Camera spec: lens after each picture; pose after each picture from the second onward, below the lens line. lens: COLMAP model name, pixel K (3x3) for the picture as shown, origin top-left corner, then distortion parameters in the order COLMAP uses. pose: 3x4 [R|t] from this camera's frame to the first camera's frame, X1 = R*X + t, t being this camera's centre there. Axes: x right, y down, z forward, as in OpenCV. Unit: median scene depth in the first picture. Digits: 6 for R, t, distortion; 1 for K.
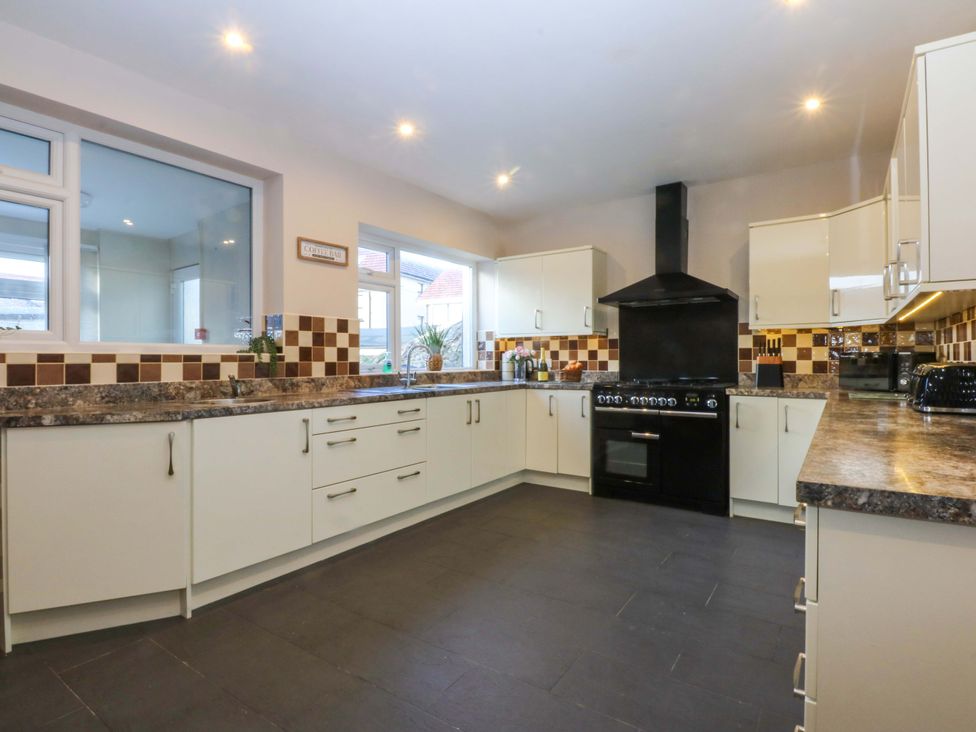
lens RADIAL K [[515.5, 0, 489.6], [0, 515.5, 360.0], [0, 0, 1]] dist [-0.010400, -0.004155]
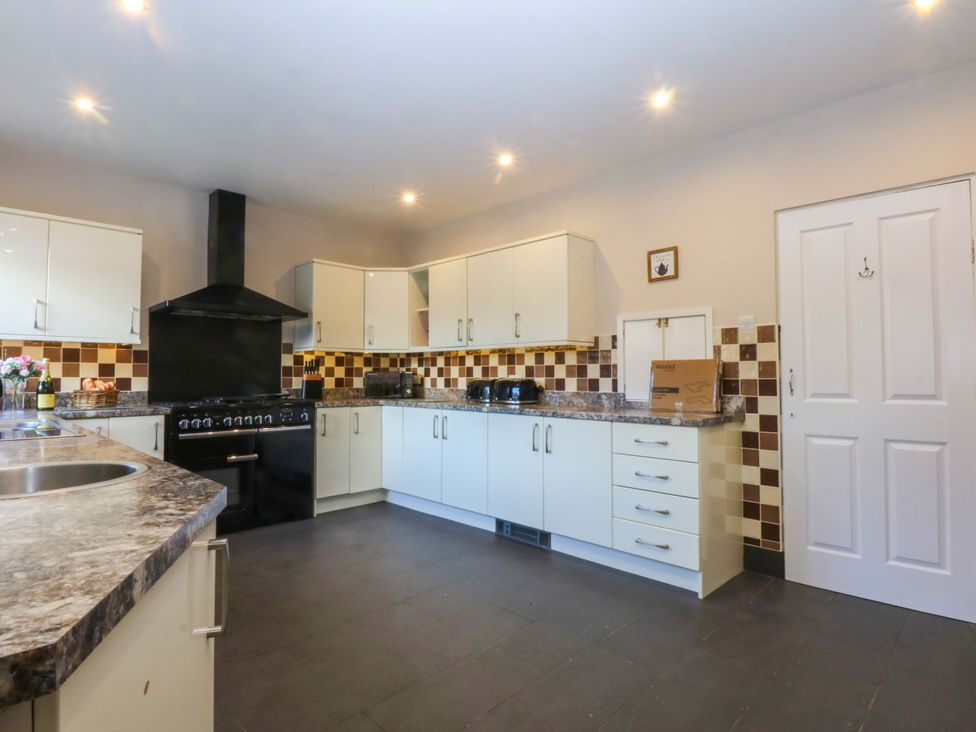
lens RADIAL K [[515.5, 0, 483.9], [0, 515.5, 365.7], [0, 0, 1]] dist [-0.010400, -0.004155]
pose [[0.167731, 0.022681, 0.985572, -0.519093], [0.000725, 0.999732, -0.023130, 0.001745], [-0.985832, 0.004595, 0.167670, 0.394730]]
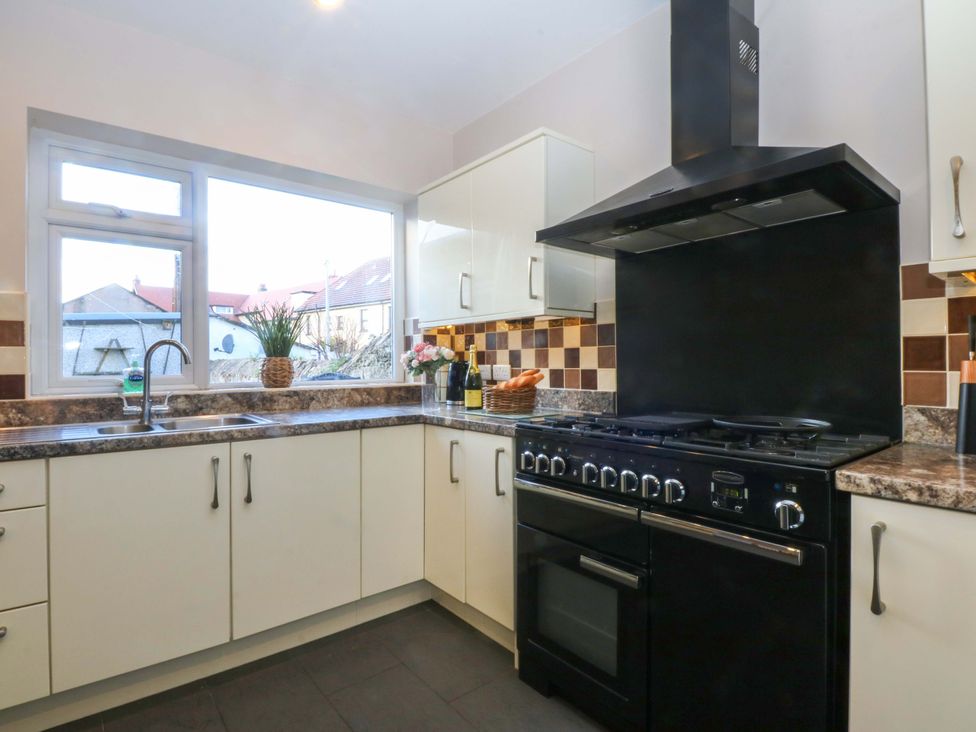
lens RADIAL K [[515.5, 0, 488.9], [0, 515.5, 359.4], [0, 0, 1]] dist [-0.010400, -0.004155]
pose [[0.960856, -0.004980, -0.277005, 0.308035], [0.003471, 0.999976, -0.005938, -0.006253], [0.277028, 0.004745, 0.960850, 0.582046]]
